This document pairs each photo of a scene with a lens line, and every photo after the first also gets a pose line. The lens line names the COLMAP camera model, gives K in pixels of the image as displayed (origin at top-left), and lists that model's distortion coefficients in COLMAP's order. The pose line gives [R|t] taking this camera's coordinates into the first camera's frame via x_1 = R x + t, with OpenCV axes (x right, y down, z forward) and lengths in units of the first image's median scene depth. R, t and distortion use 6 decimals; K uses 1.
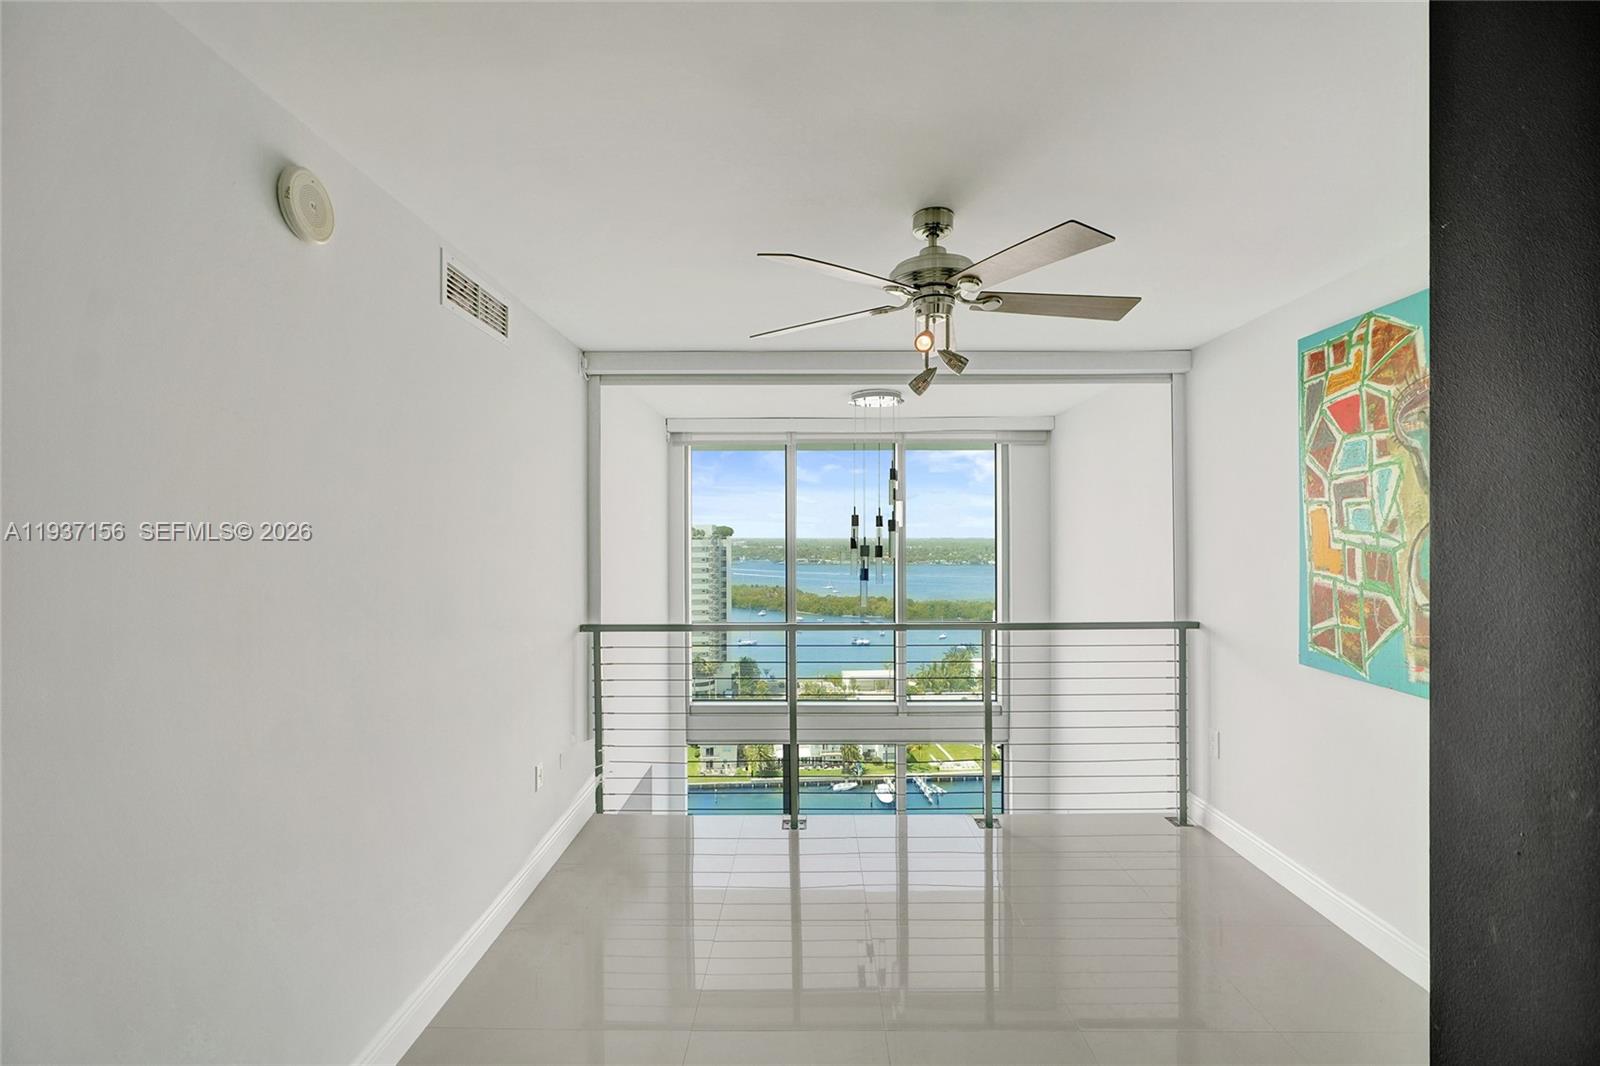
lens RADIAL K [[709.5, 0, 803.5], [0, 709.5, 538.2], [0, 0, 1]] dist [-0.005352, 0.004625]
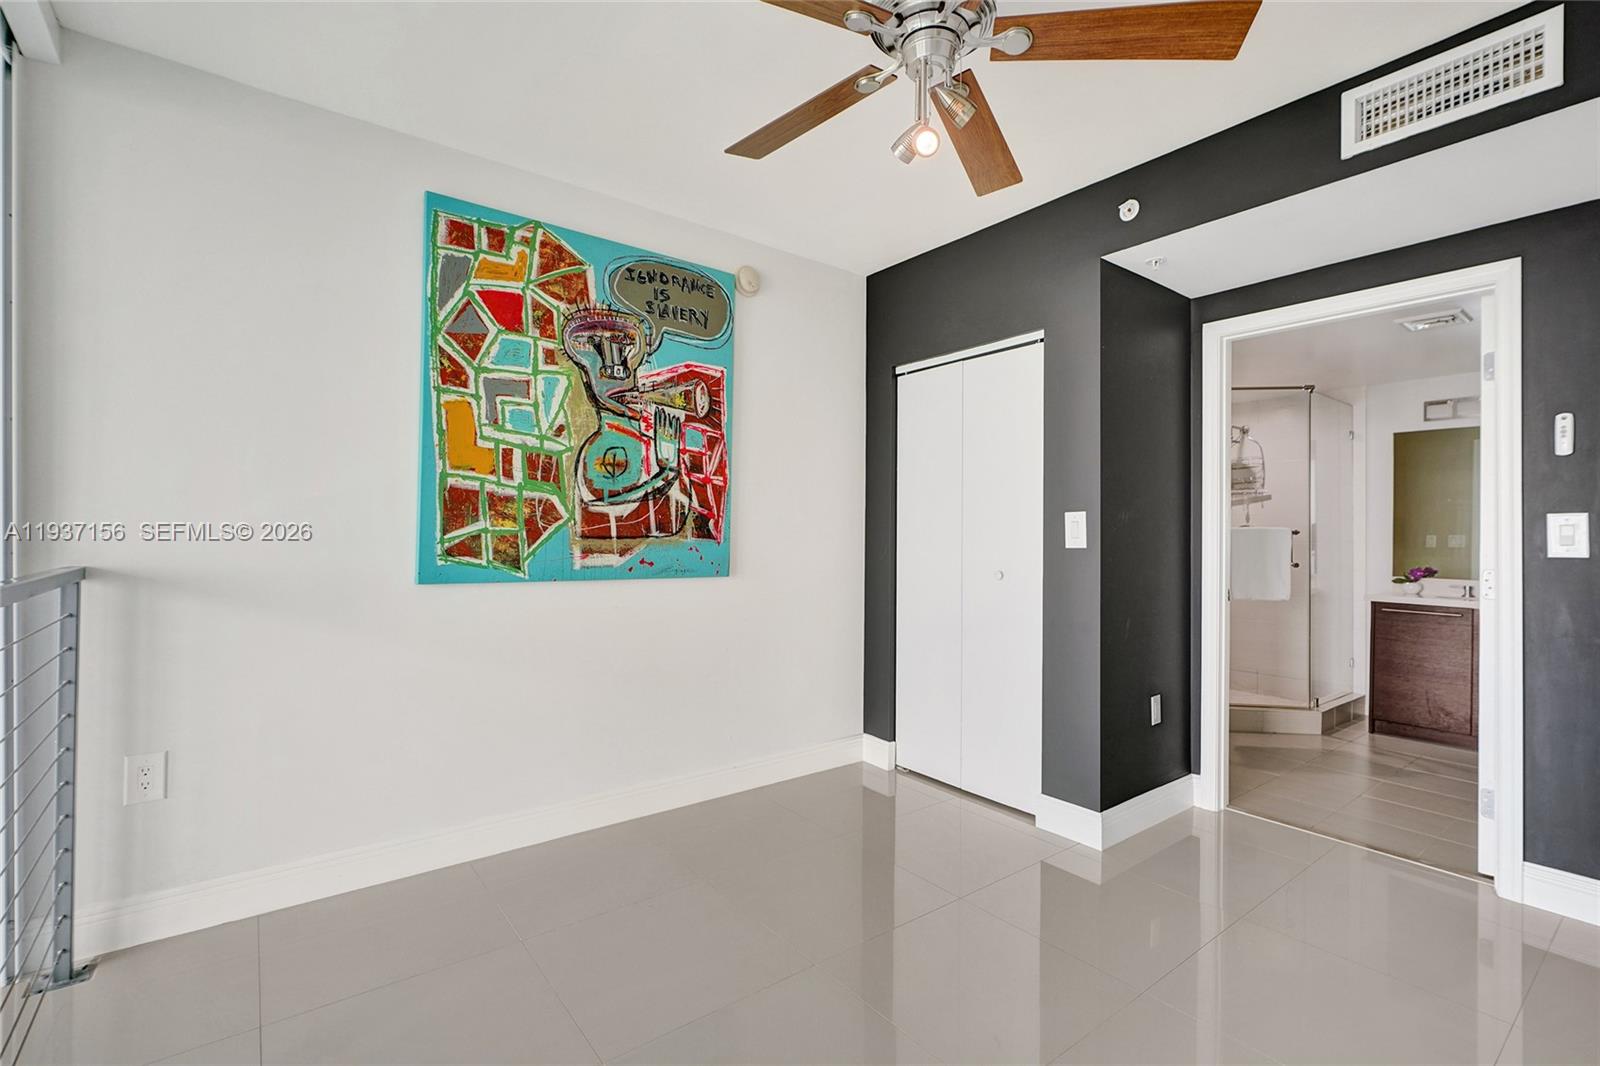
lens RADIAL K [[709.5, 0, 813.3], [0, 709.5, 528.3], [0, 0, 1]] dist [-0.005352, 0.004625]
pose [[-0.614295, 0.012537, 0.788977, -0.247615], [0.000813, 0.999883, -0.015256, 0.138674], [-0.789076, -0.008730, -0.614233, 1.259010]]
